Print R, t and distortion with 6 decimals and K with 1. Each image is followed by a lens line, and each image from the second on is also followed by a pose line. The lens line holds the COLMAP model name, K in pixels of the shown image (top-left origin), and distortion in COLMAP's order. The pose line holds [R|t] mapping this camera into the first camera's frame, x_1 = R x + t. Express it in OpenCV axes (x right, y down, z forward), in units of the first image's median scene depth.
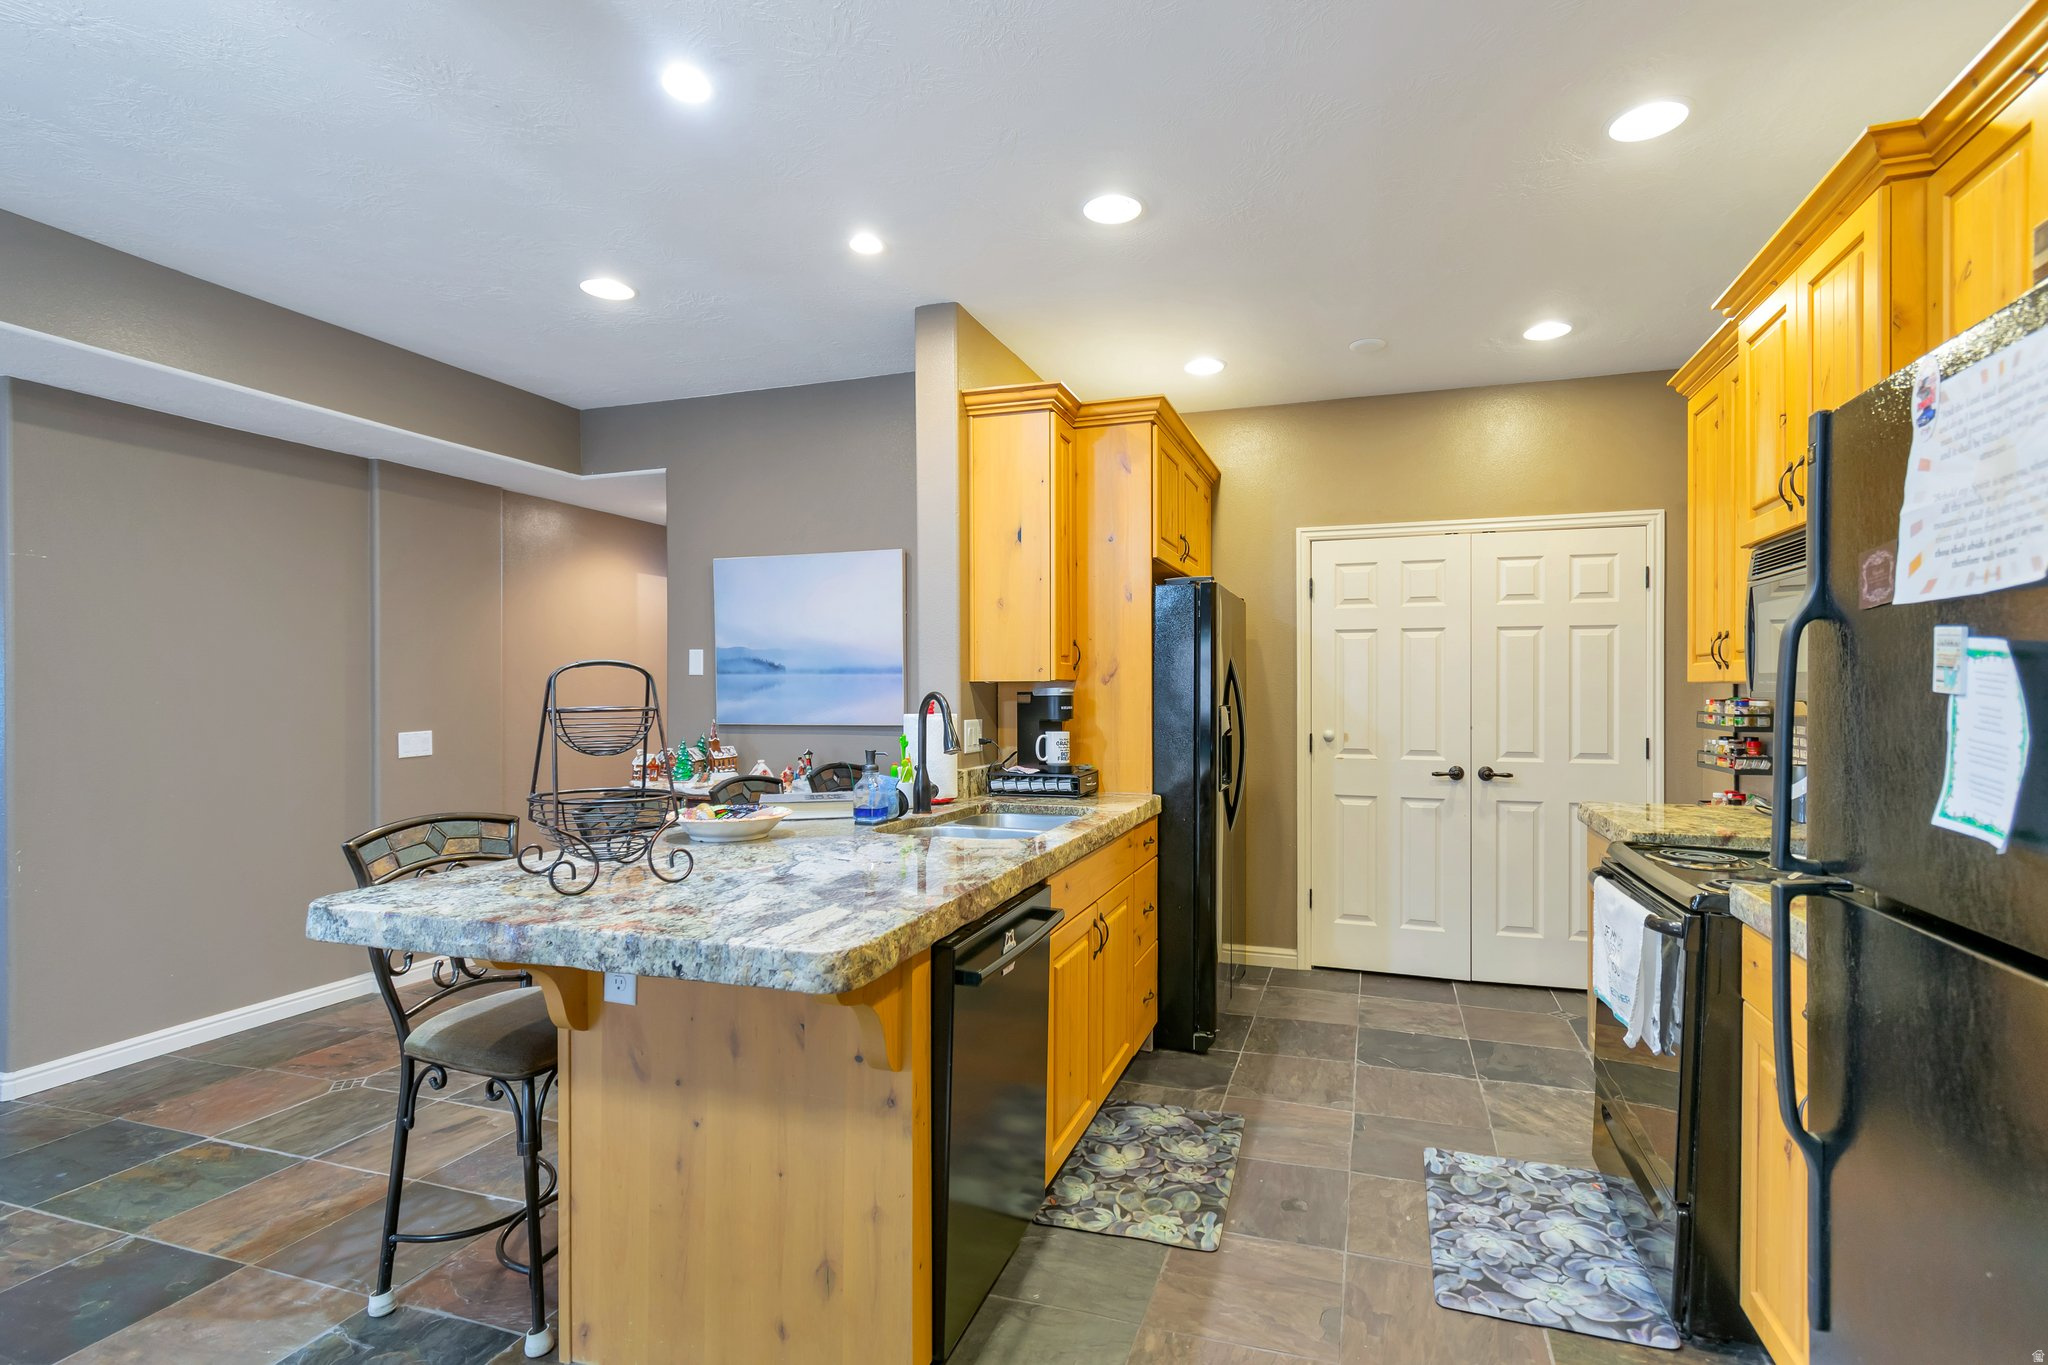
lens RADIAL K [[952.7, 0, 1021.4], [0, 952.7, 691.8], [0, 0, 1]] dist [0.002853, -0.000732]
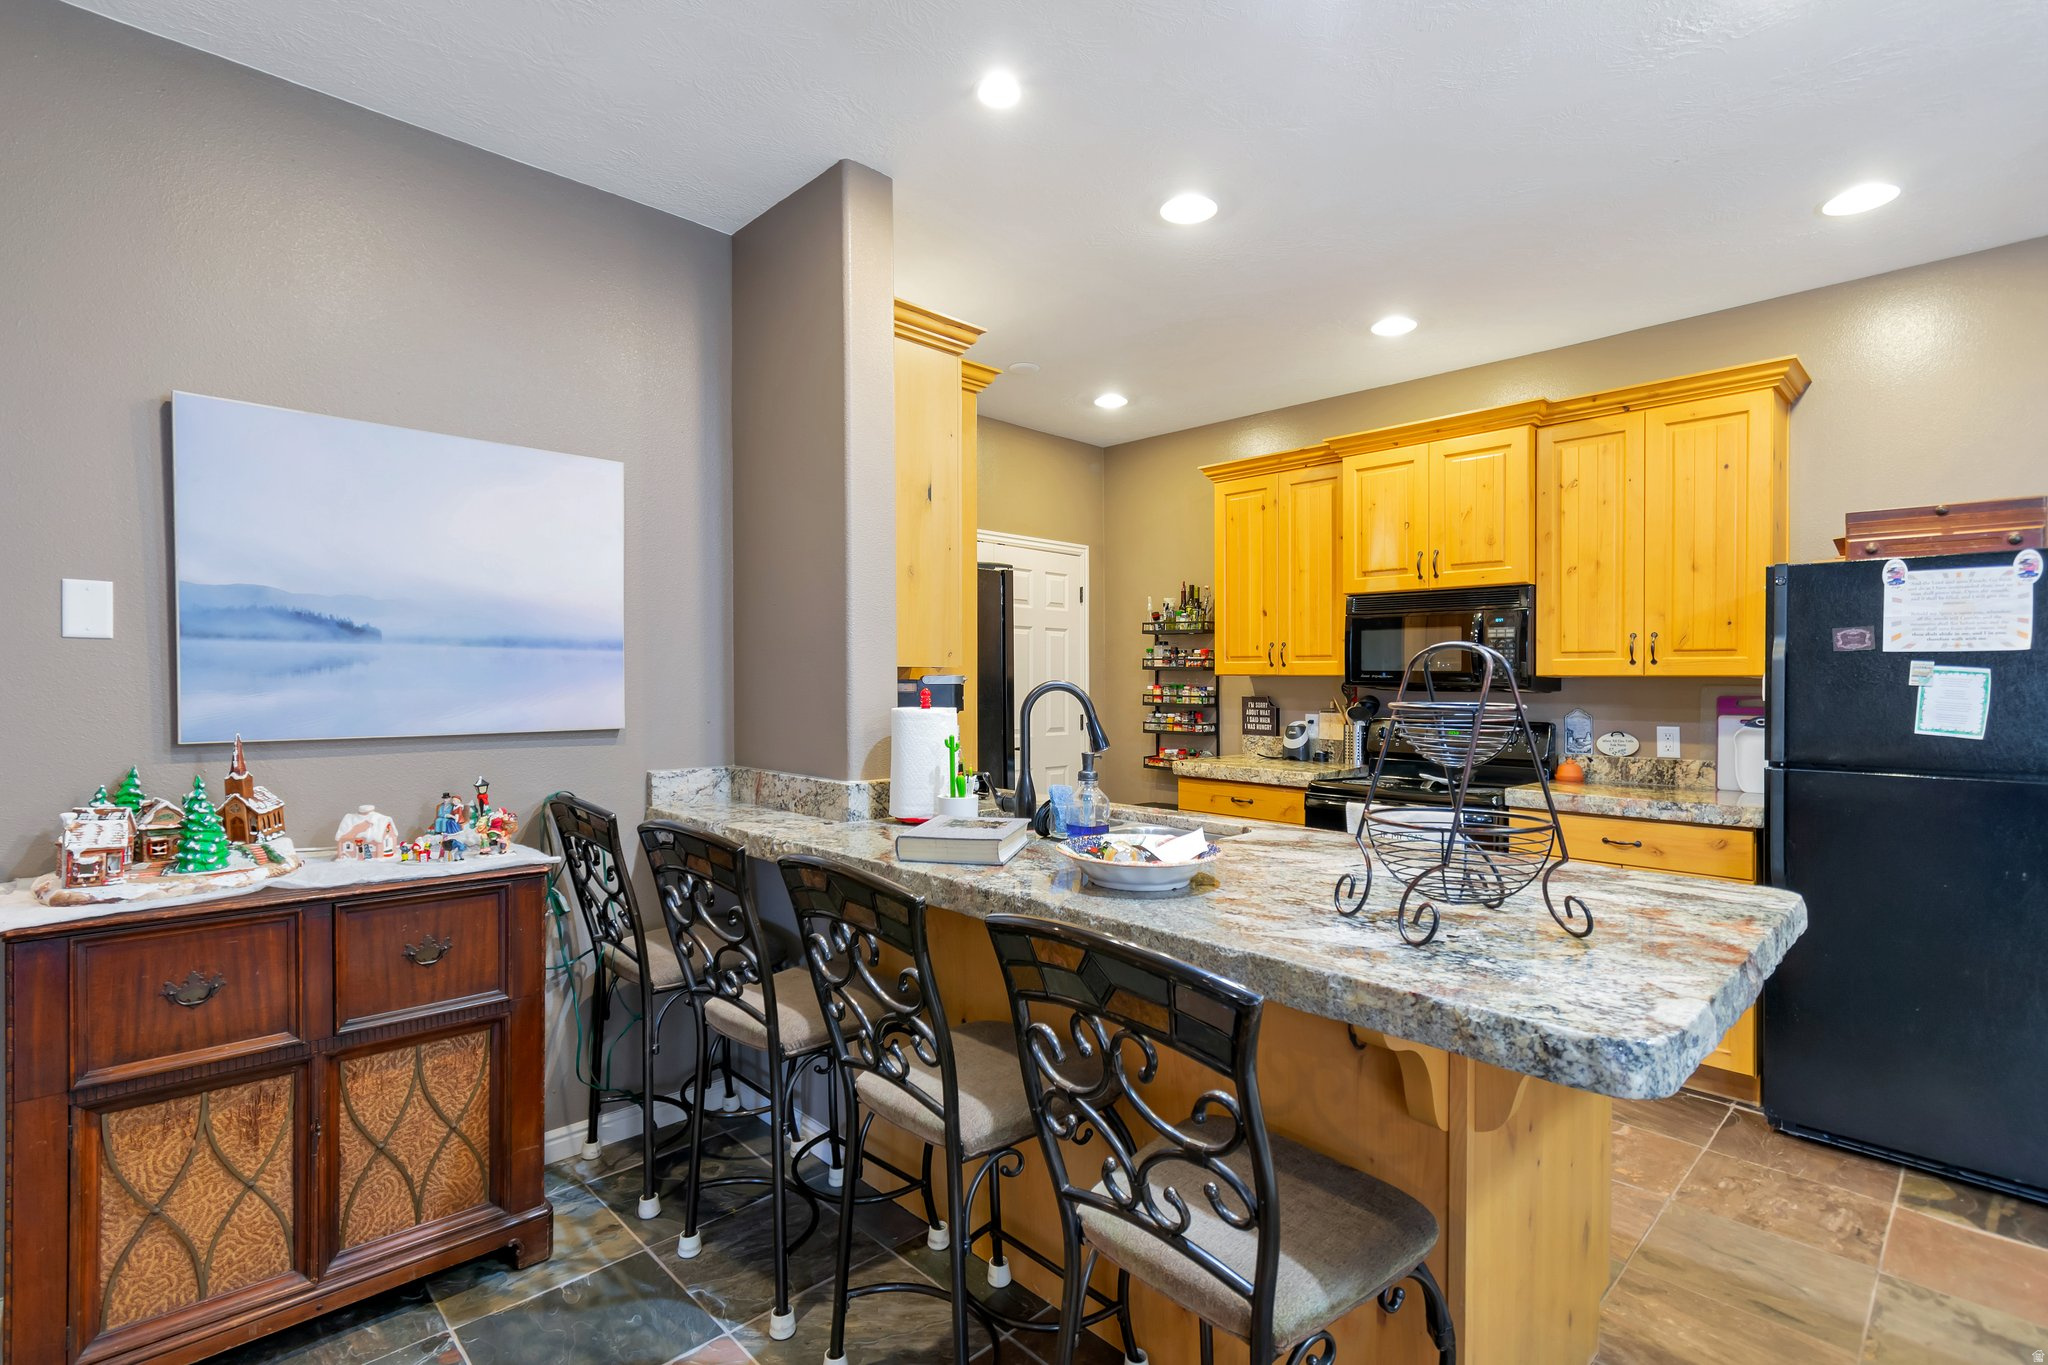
lens RADIAL K [[952.7, 0, 1022.0], [0, 952.7, 687.7], [0, 0, 1]] dist [0.002853, -0.000732]
pose [[0.463528, -0.001501, 0.886081, -0.556786], [-0.005263, 0.999976, 0.004447, 0.001865], [-0.886067, -0.006725, 0.463509, 0.424988]]
